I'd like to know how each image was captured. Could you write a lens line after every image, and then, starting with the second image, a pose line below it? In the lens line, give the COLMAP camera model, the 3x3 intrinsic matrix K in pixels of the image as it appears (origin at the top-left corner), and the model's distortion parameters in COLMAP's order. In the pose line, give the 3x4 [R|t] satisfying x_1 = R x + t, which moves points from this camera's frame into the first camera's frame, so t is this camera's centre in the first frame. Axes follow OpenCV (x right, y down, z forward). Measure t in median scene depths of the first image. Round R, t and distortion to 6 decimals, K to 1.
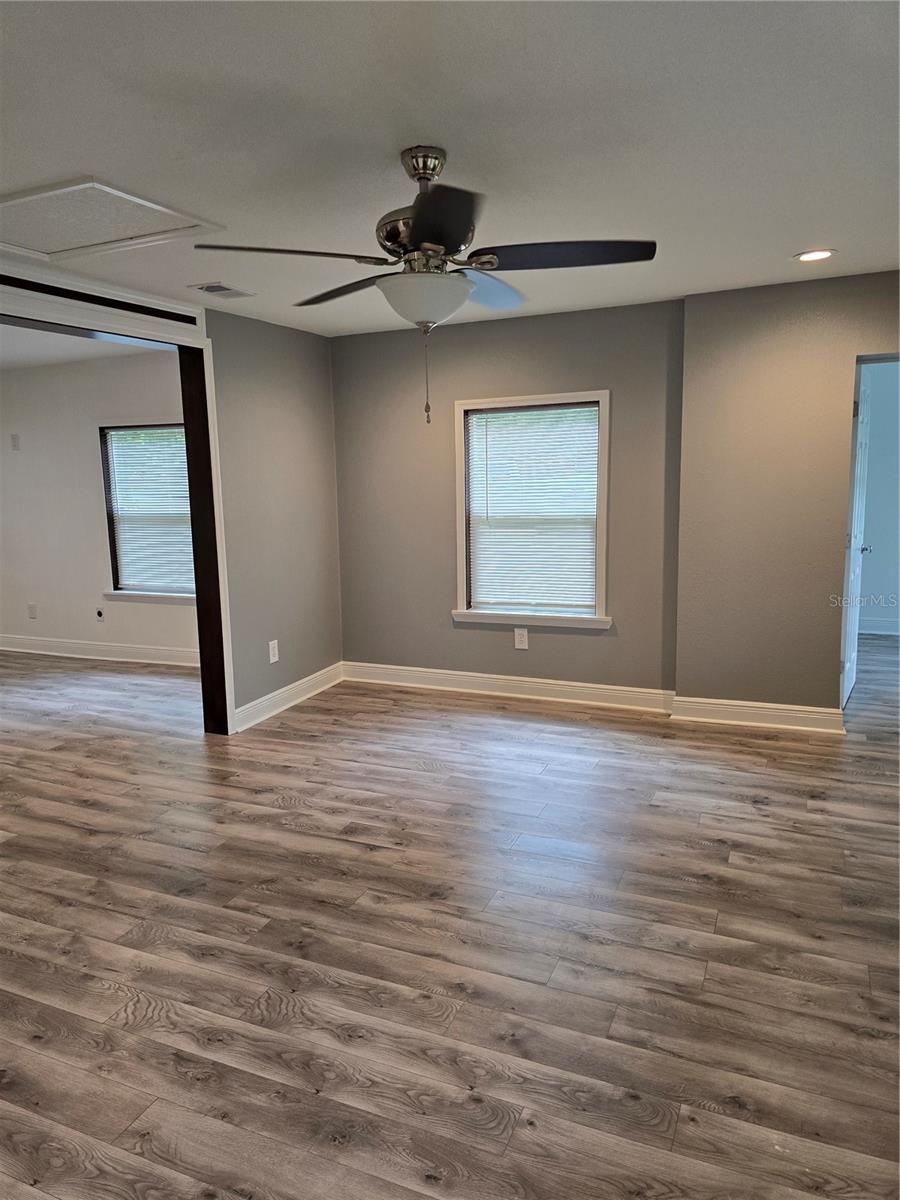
lens RADIAL K [[821.3, 0, 450.0], [0, 821.3, 600.0], [0, 0, 1]] dist [0.060694, -0.057519]
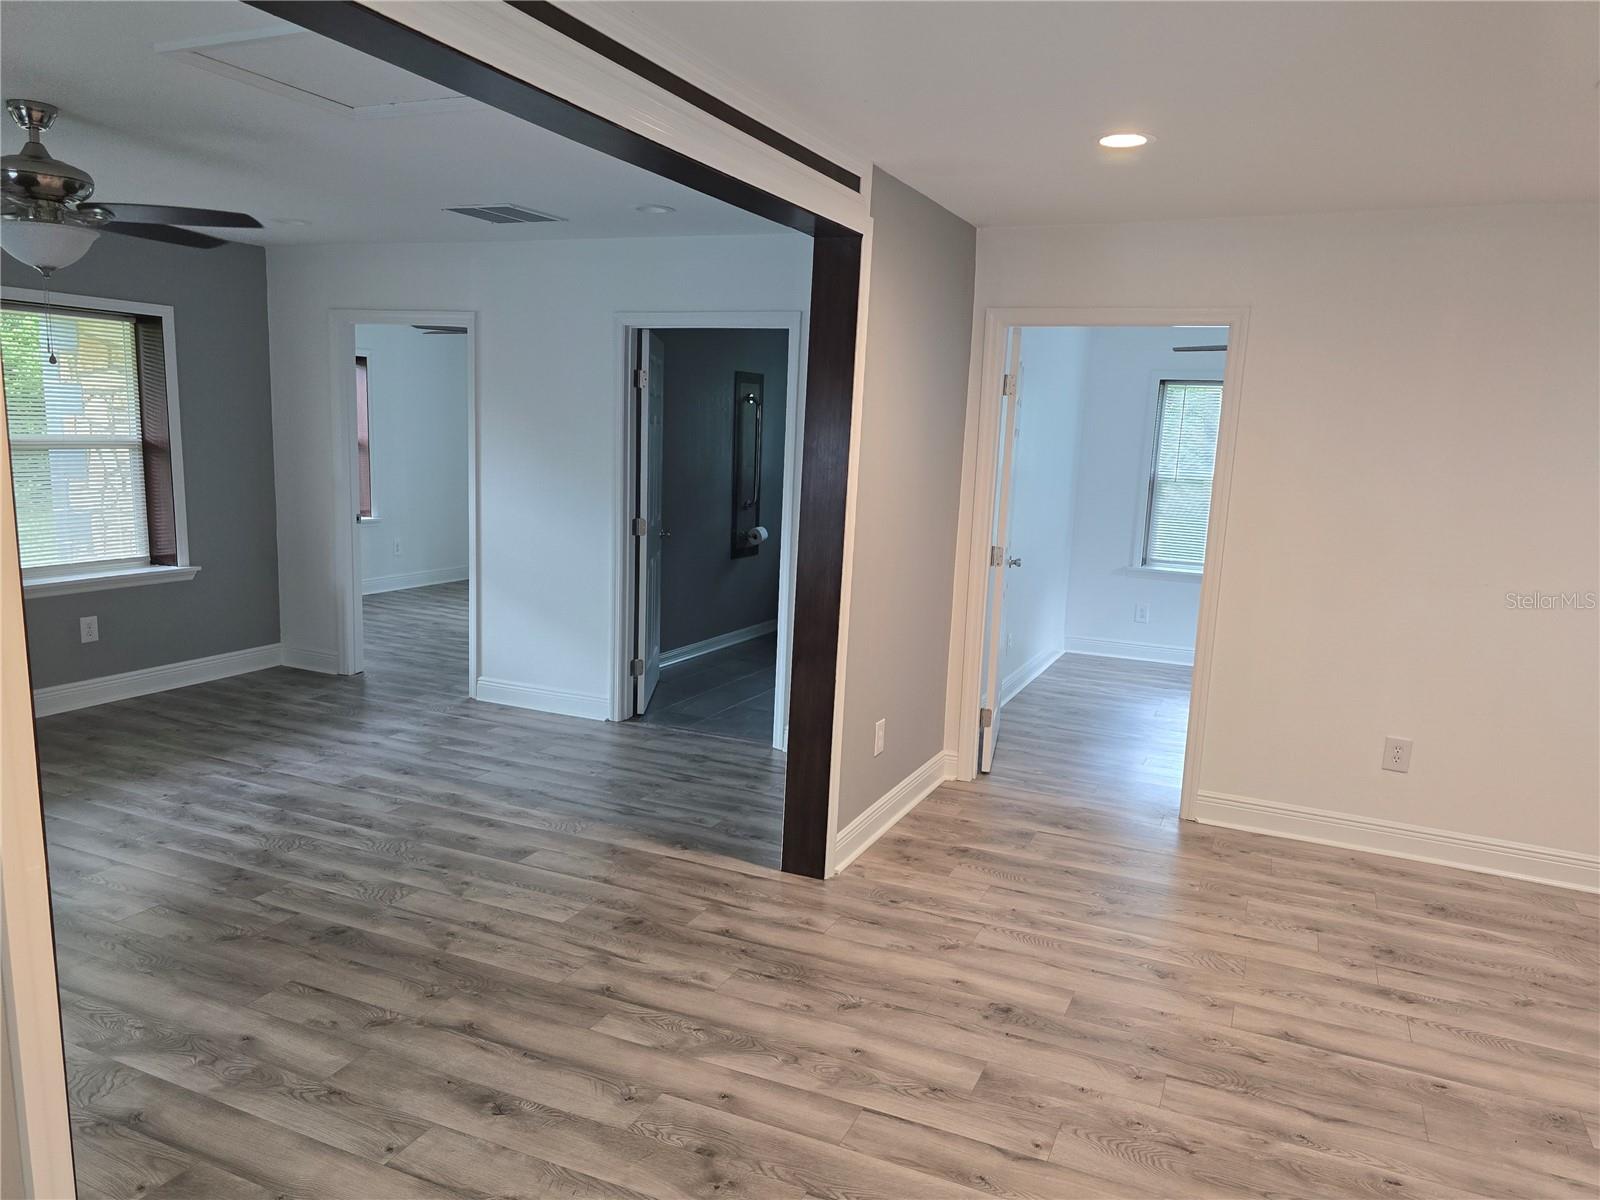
lens RADIAL K [[1095.0, 0, 798.7], [0, 1095.0, 617.2], [0, 0, 1]] dist [0.060694, -0.057519]
pose [[-0.999676, -0.019073, 0.016838, -0.700691], [-0.012454, 0.943952, 0.329847, -0.273644], [-0.022185, 0.329531, -0.943884, 1.710909]]
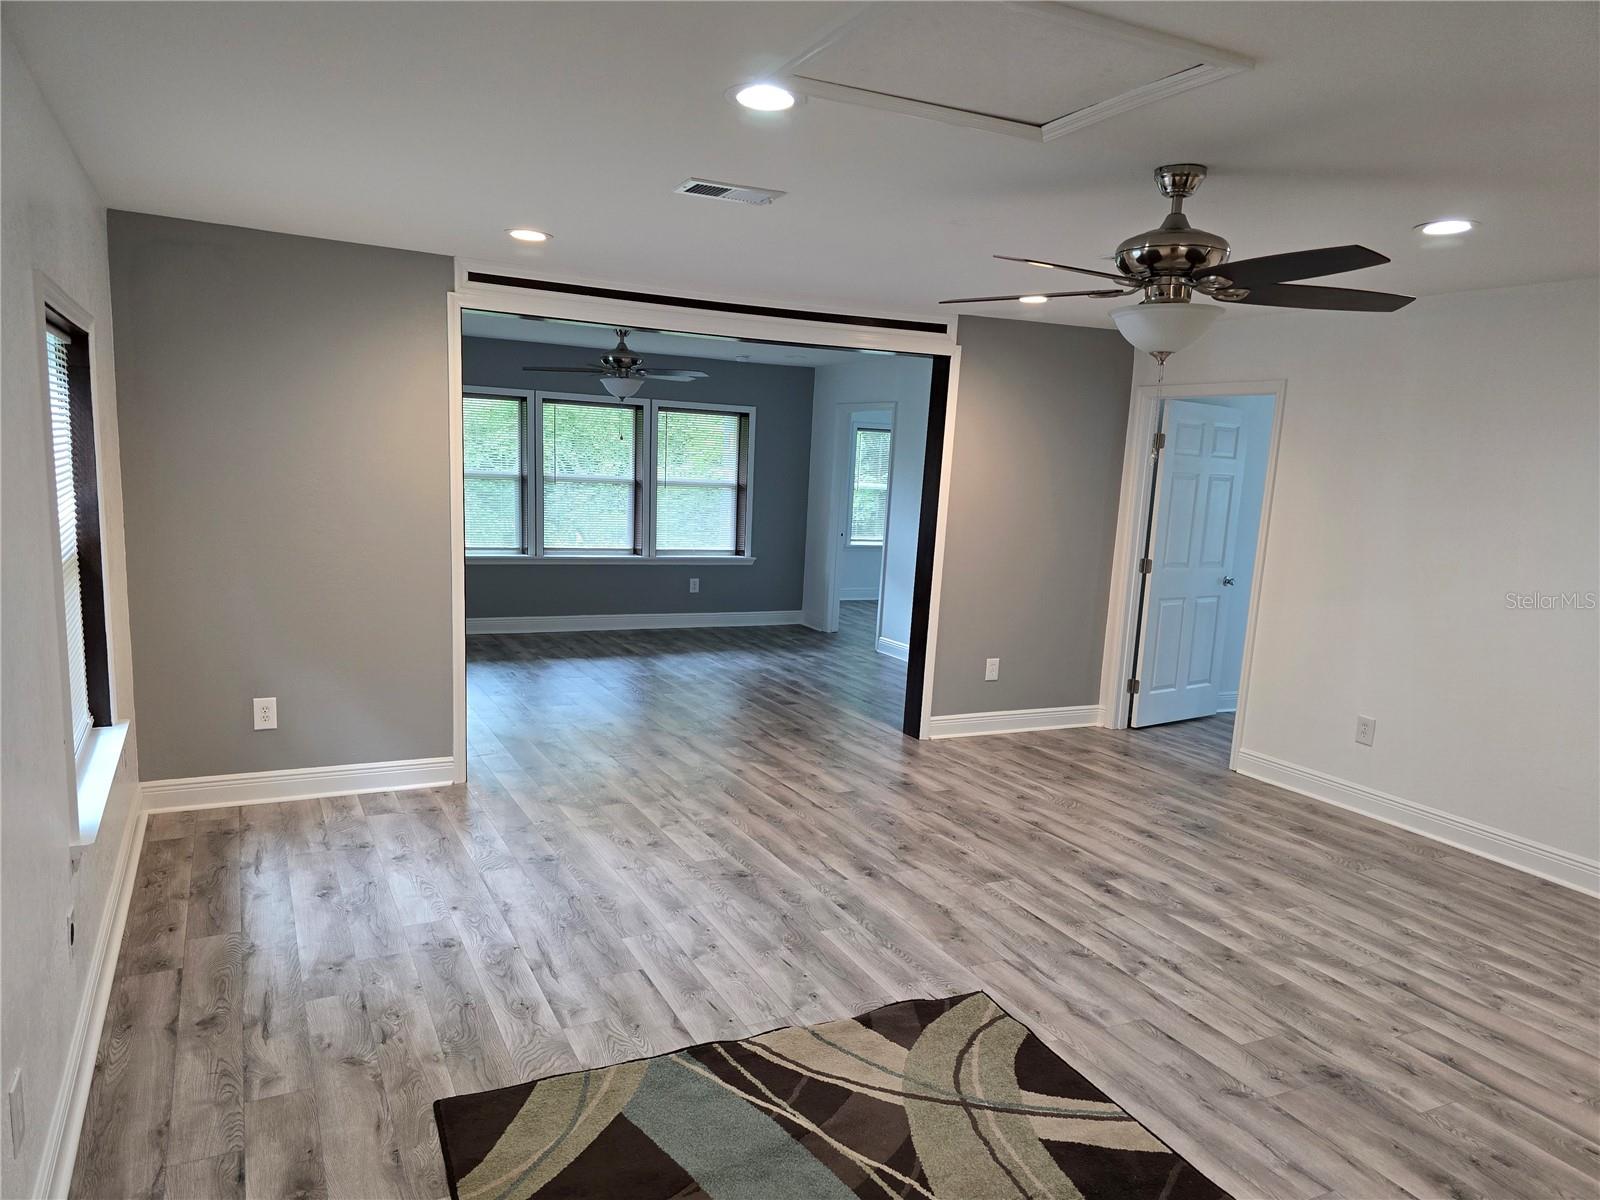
lens RADIAL K [[1108.0, 0, 800.0], [0, 1108.0, 600.0], [0, 0, 1]] dist [0.101621, -0.103319]
pose [[-0.758339, -0.091084, 0.645466, -1.765897], [0.075416, 0.971282, 0.225664, -0.314545], [-0.647484, 0.219808, -0.729691, 2.188437]]
